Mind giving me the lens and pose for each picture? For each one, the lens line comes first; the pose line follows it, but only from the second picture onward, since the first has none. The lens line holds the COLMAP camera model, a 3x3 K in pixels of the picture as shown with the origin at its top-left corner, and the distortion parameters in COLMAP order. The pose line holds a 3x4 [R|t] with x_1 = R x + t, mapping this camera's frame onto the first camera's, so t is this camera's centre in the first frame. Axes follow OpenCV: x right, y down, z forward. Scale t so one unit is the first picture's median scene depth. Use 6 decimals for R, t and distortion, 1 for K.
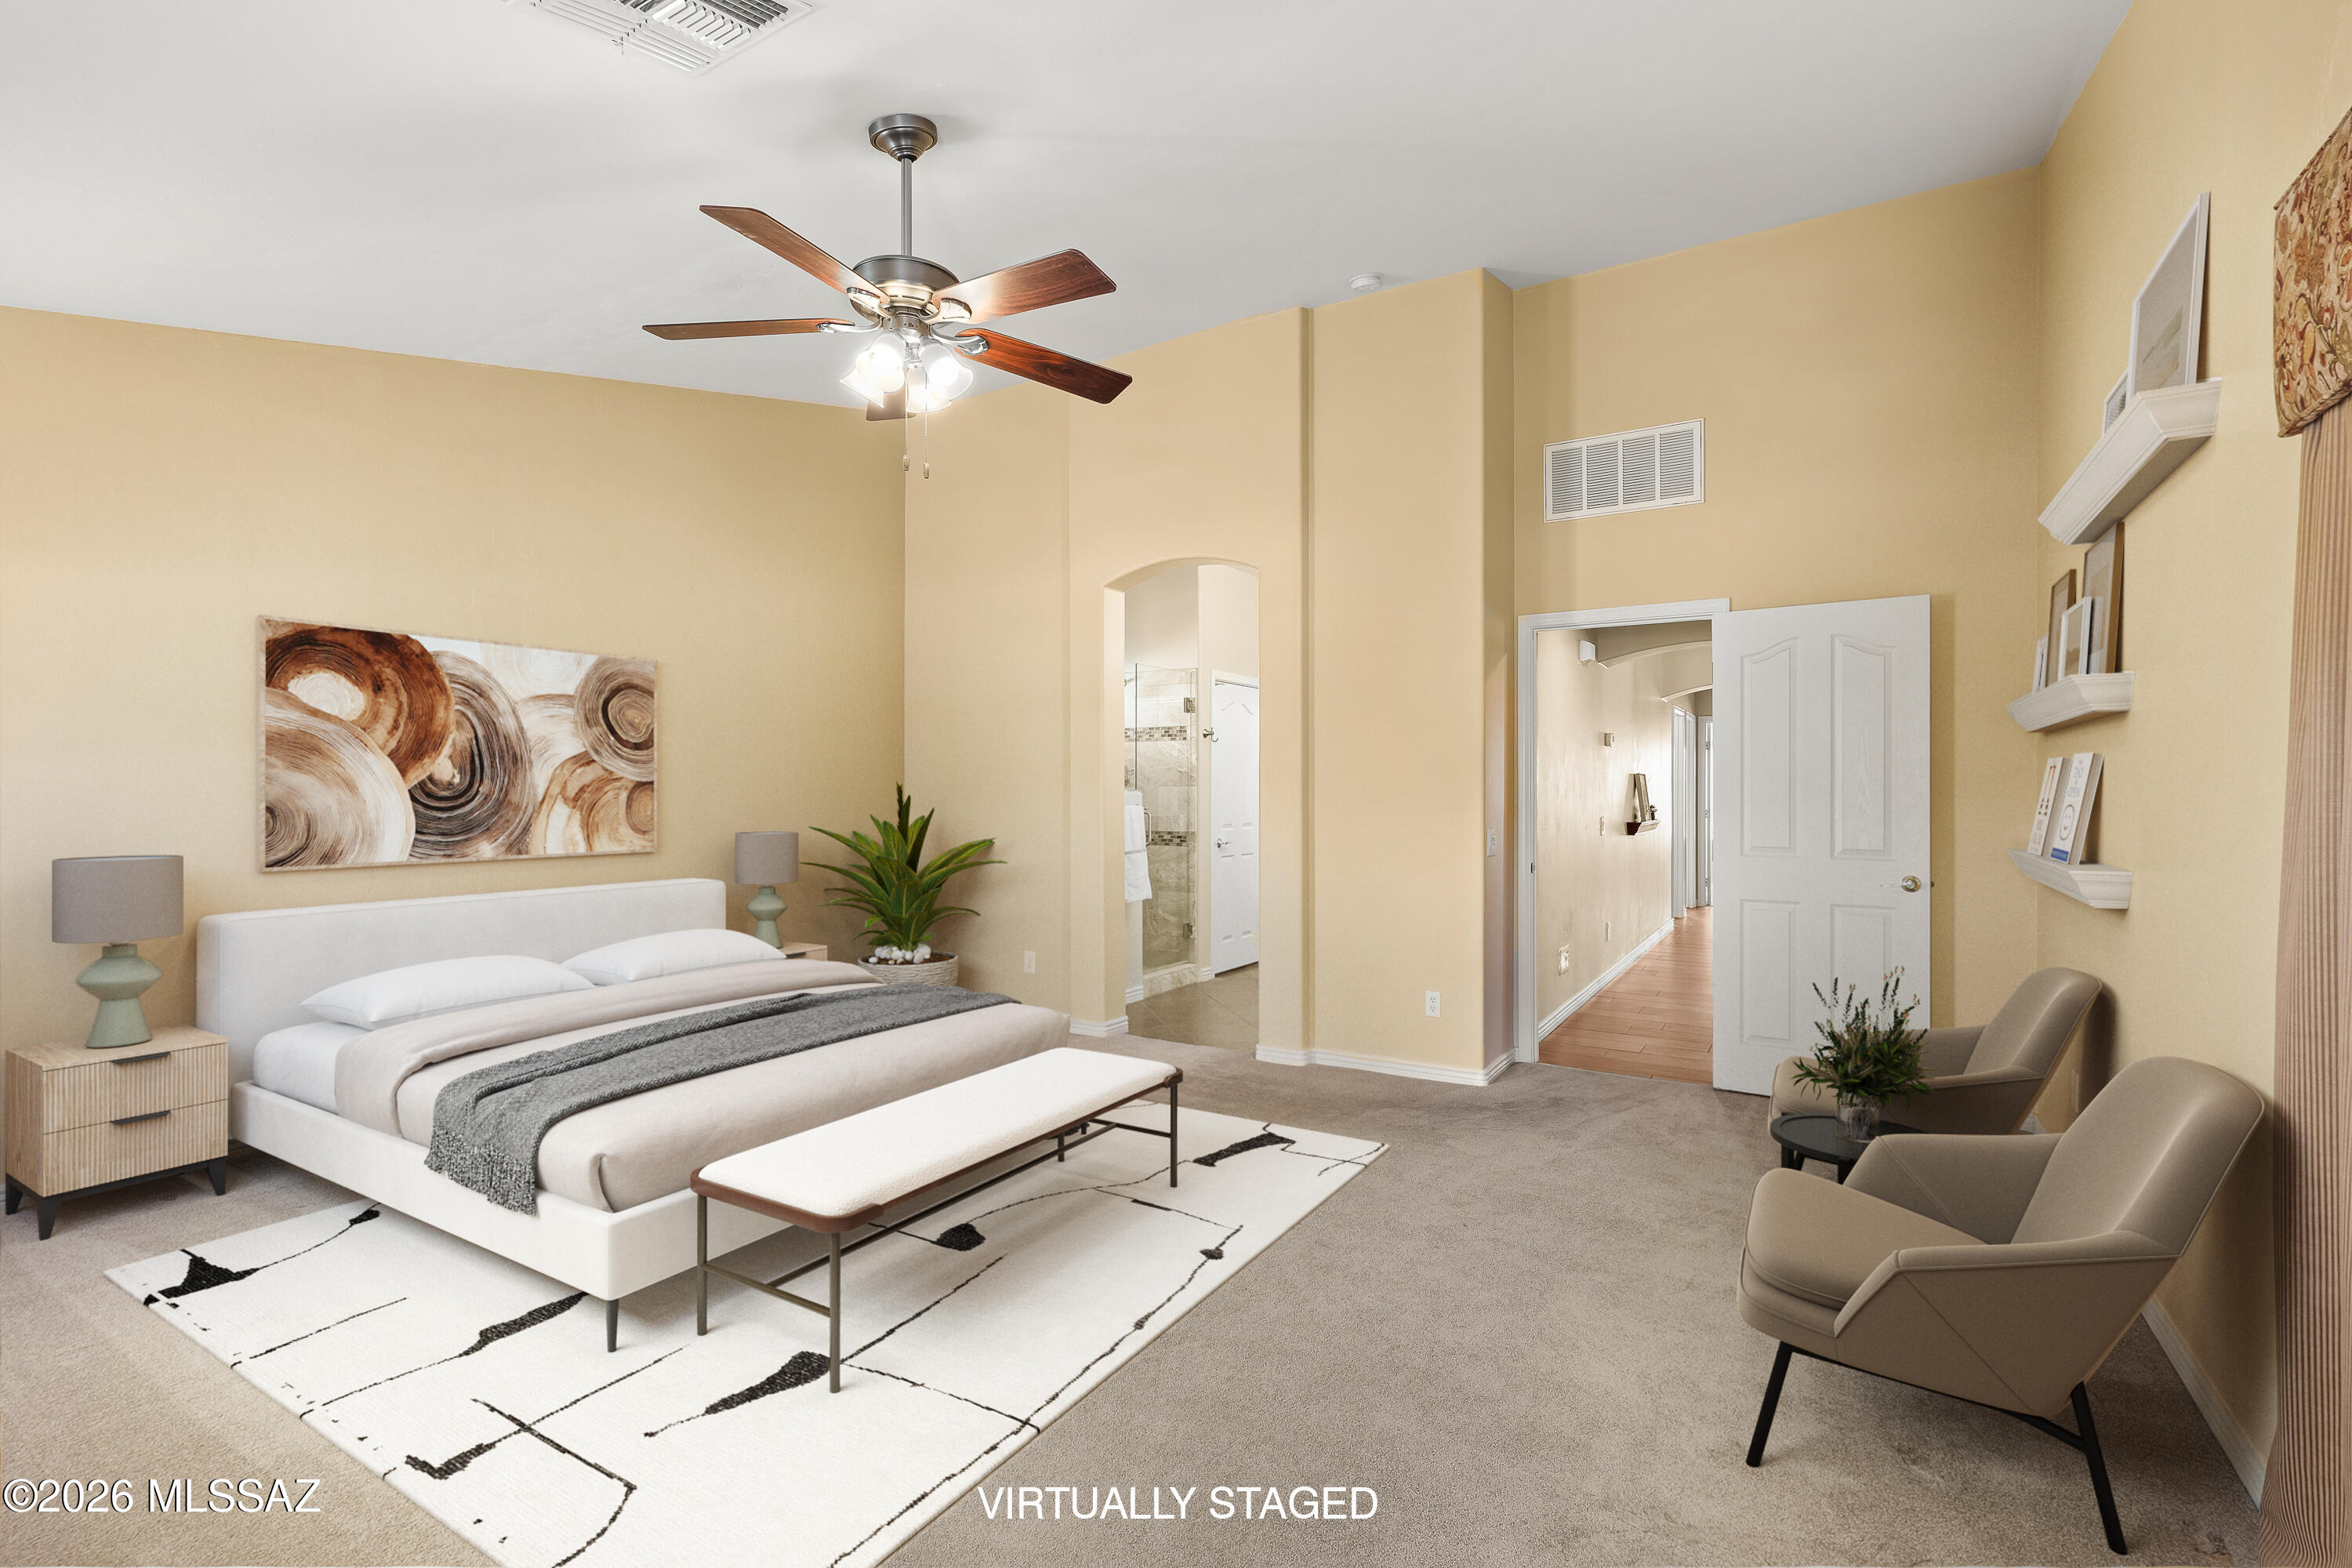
lens RADIAL K [[1080.0, 0, 1180.5], [0, 1080.0, 788.3], [0, 0, 1]] dist [-0.001903, 0.002532]
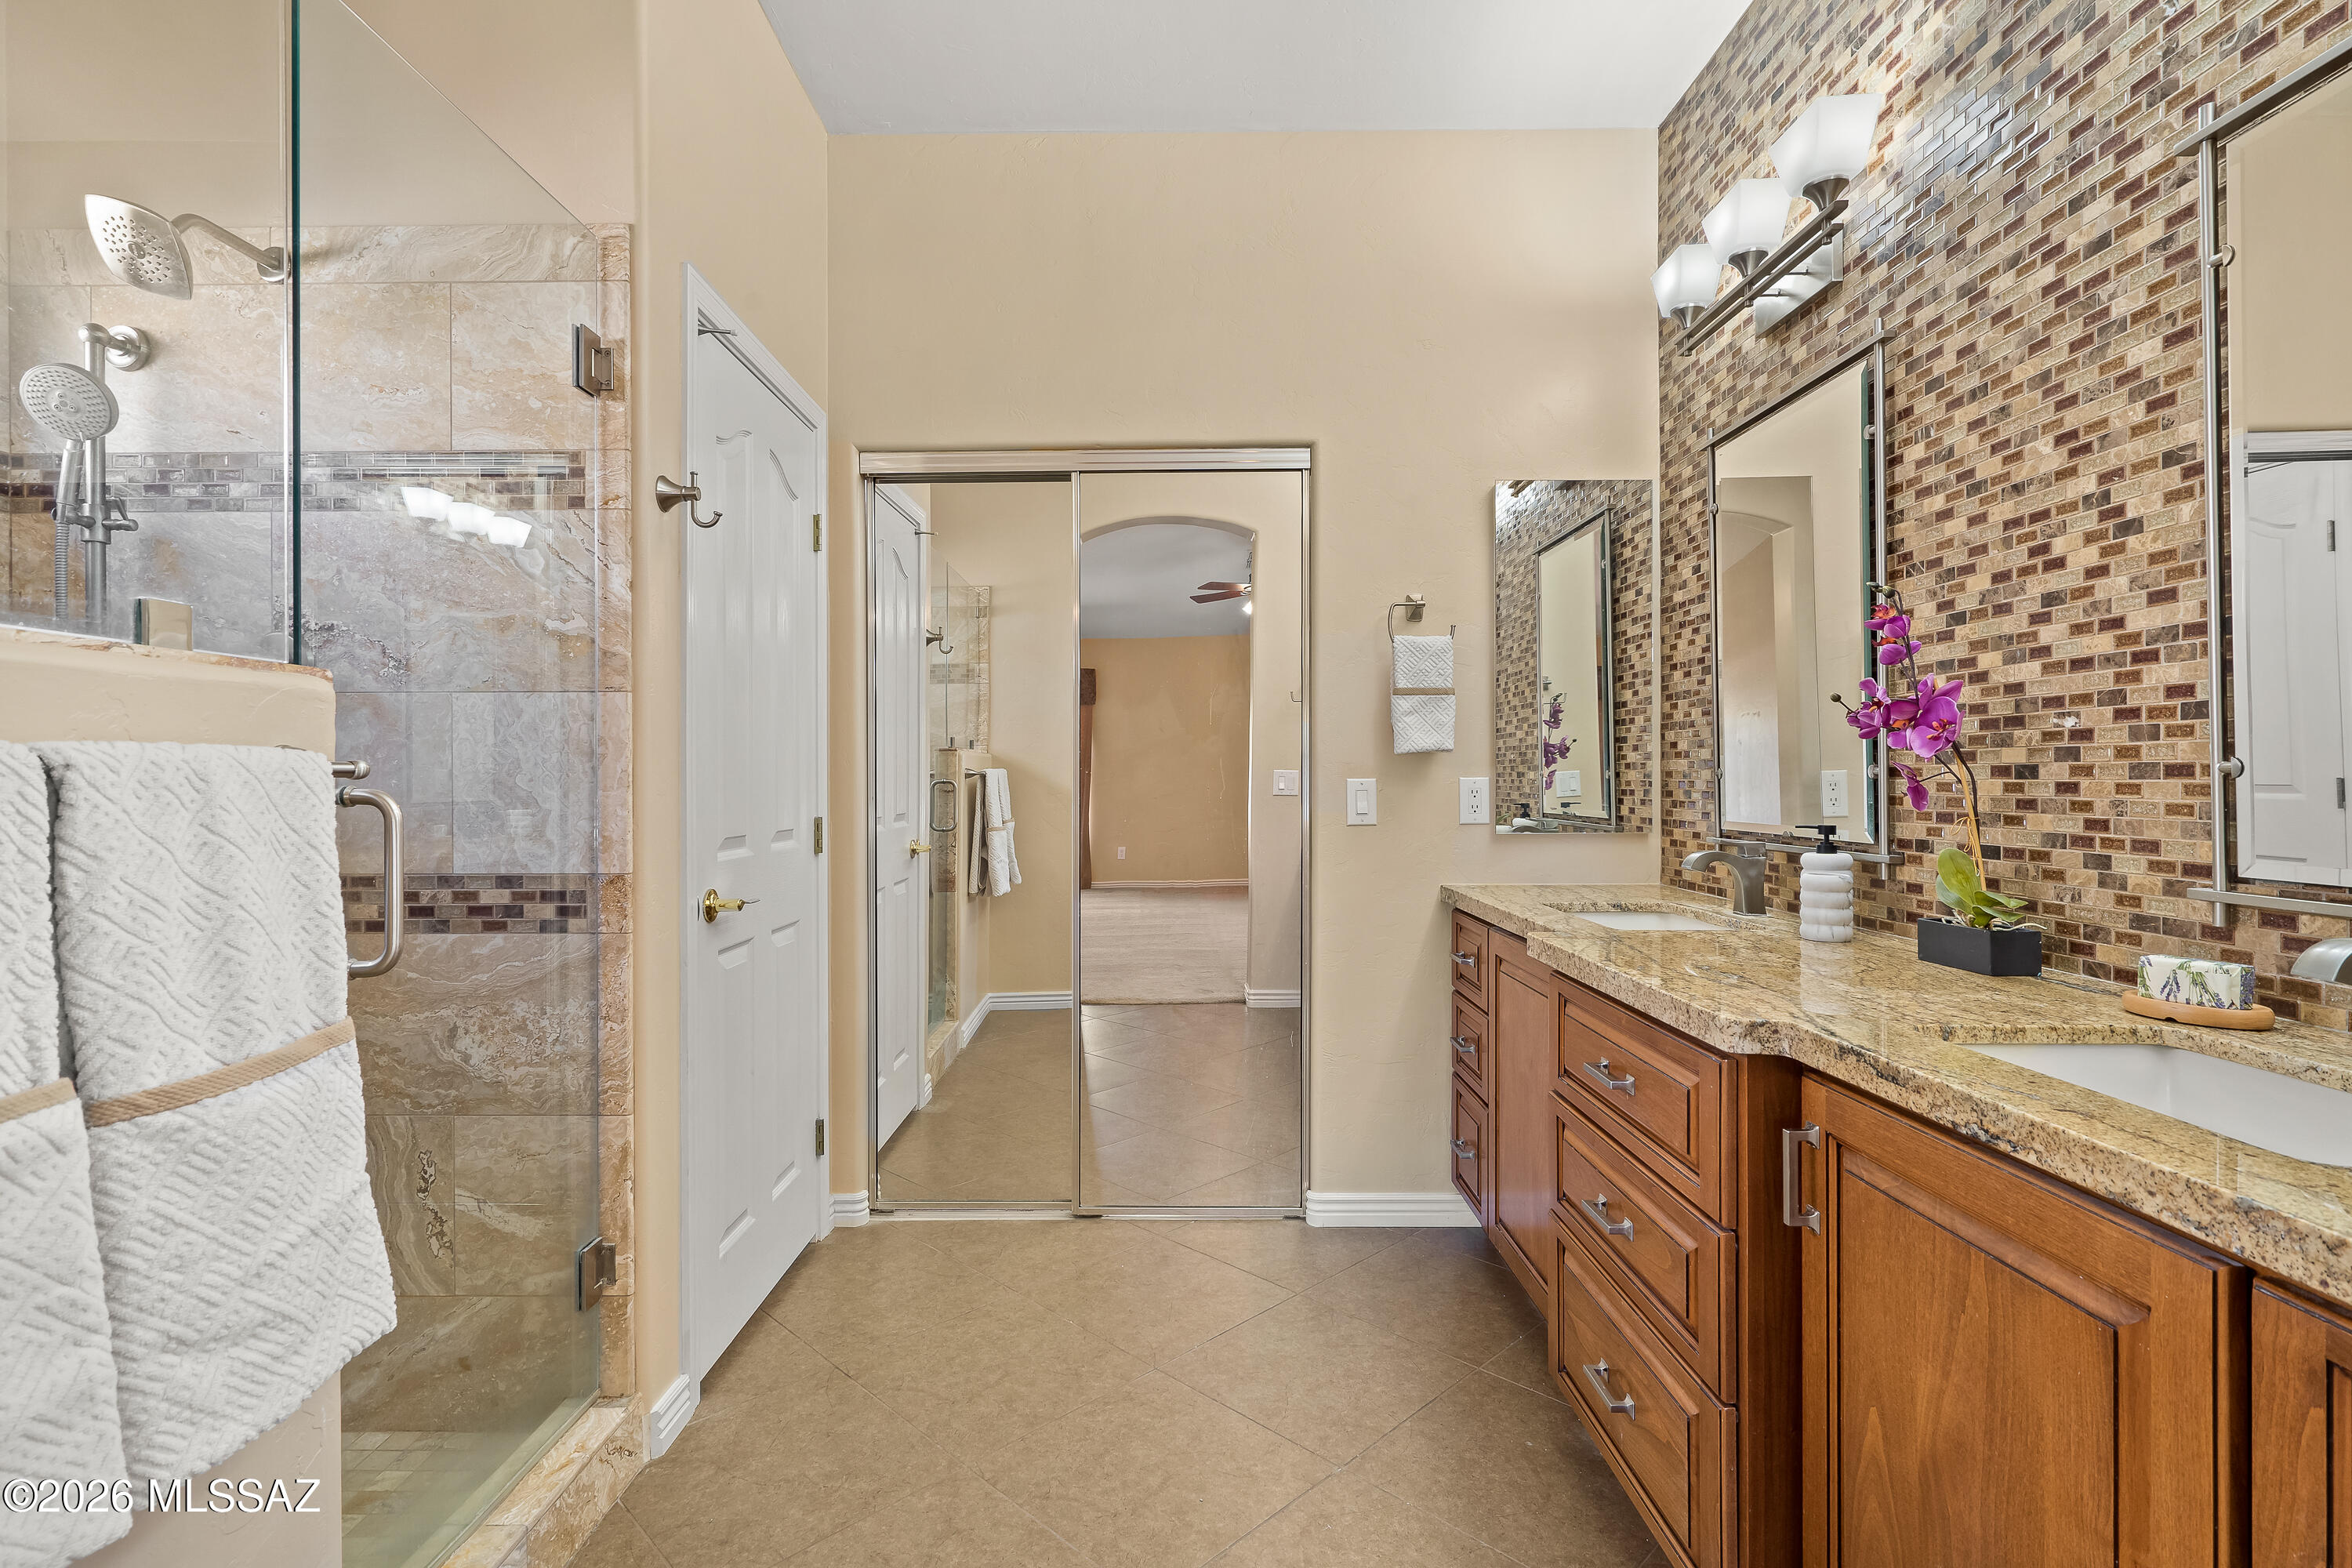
lens RADIAL K [[1080.0, 0, 1159.9], [0, 1080.0, 784.1], [0, 0, 1]] dist [-0.001903, 0.002532]
pose [[0.852311, -0.006173, 0.522999, -0.011930], [0.007532, 0.999972, -0.000470, 0.020335], [-0.522982, 0.004340, 0.852333, 0.716237]]
